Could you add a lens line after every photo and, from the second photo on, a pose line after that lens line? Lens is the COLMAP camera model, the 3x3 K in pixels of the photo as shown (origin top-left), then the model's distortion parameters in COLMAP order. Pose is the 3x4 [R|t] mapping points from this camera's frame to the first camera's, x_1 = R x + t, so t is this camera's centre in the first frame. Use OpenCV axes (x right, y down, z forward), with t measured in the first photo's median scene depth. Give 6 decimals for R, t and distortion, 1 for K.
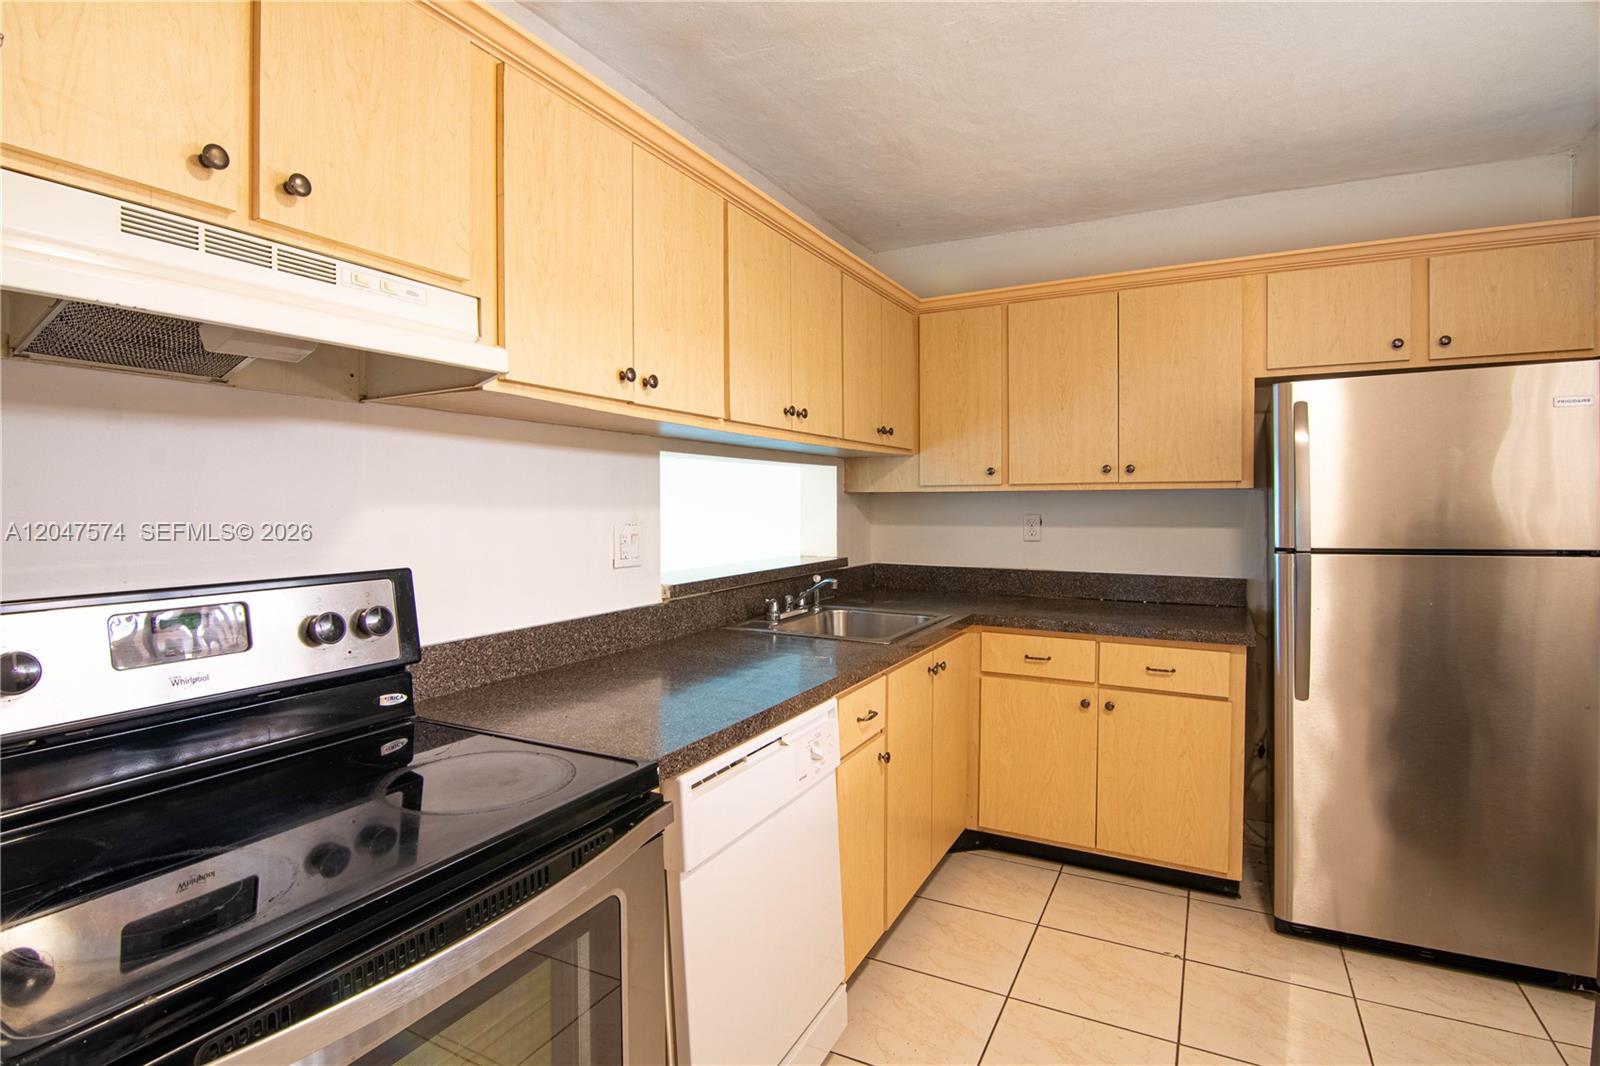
lens RADIAL K [[803.8, 0, 794.5], [0, 803.8, 526.9], [0, 0, 1]] dist [-0.005325, -0.011187]
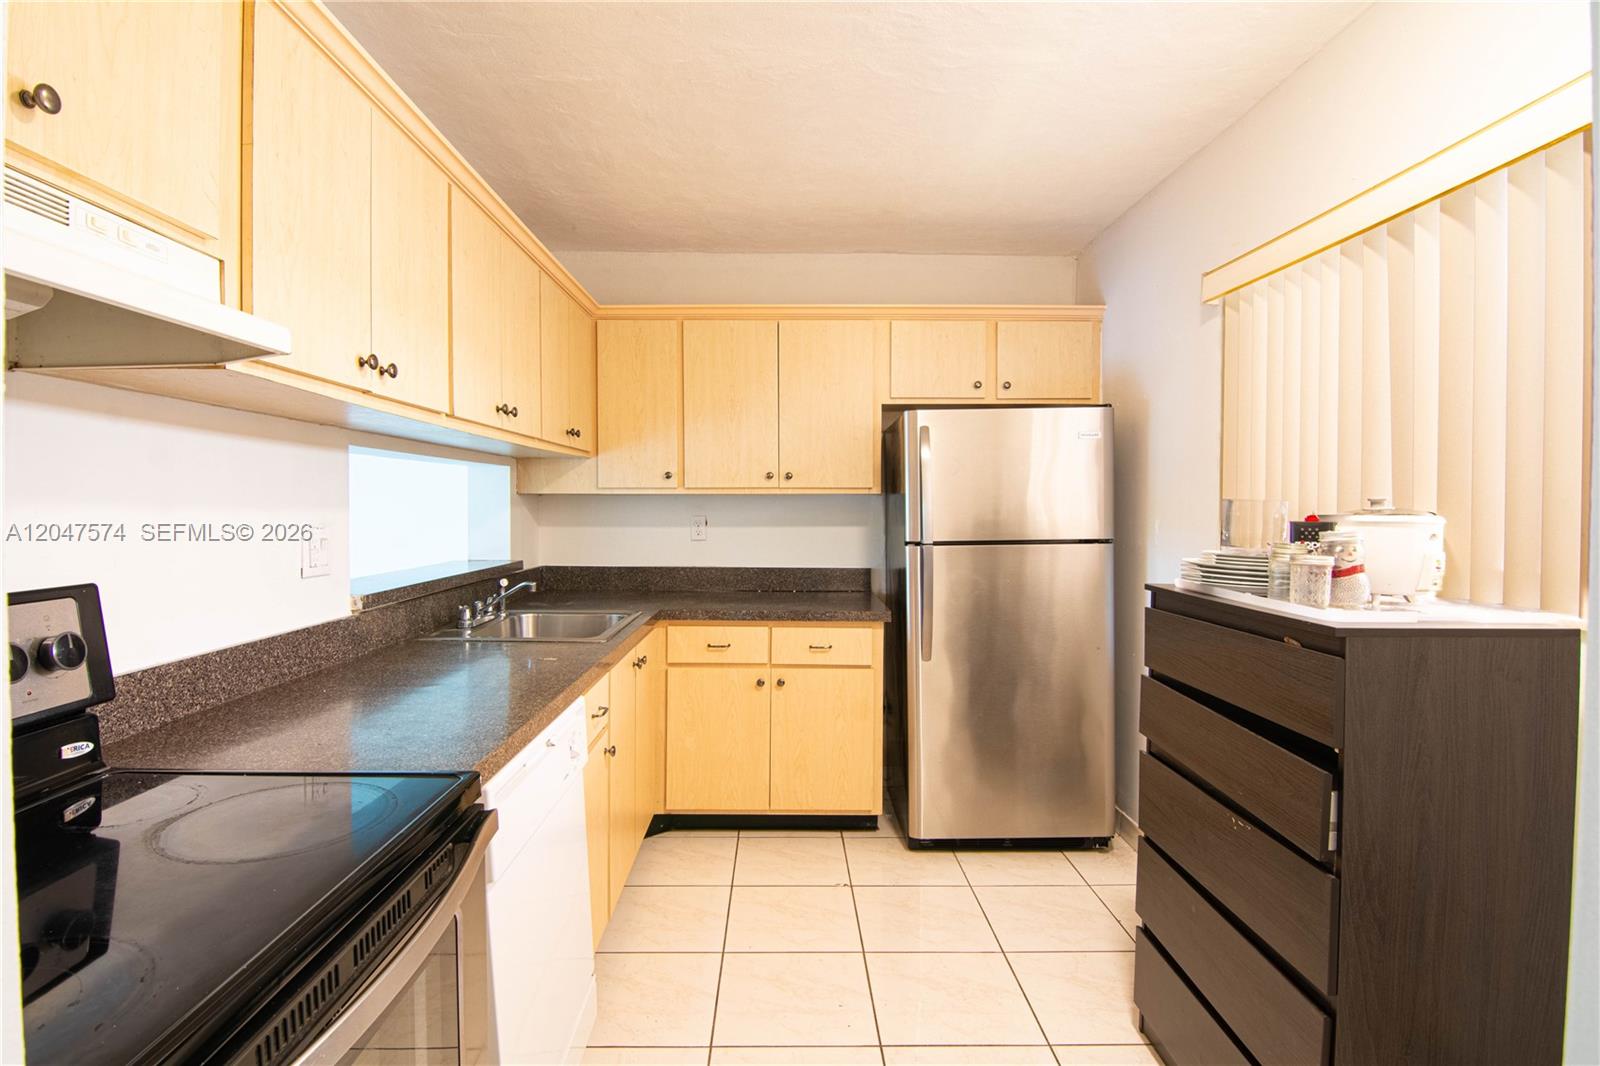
lens RADIAL K [[803.8, 0, 792.3], [0, 803.8, 527.0], [0, 0, 1]] dist [-0.005325, -0.011187]
pose [[0.877209, -0.008973, 0.480025, -0.160346], [0.010289, 0.999947, -0.000111, 0.001678], [-0.479998, 0.005037, 0.877255, -0.016153]]
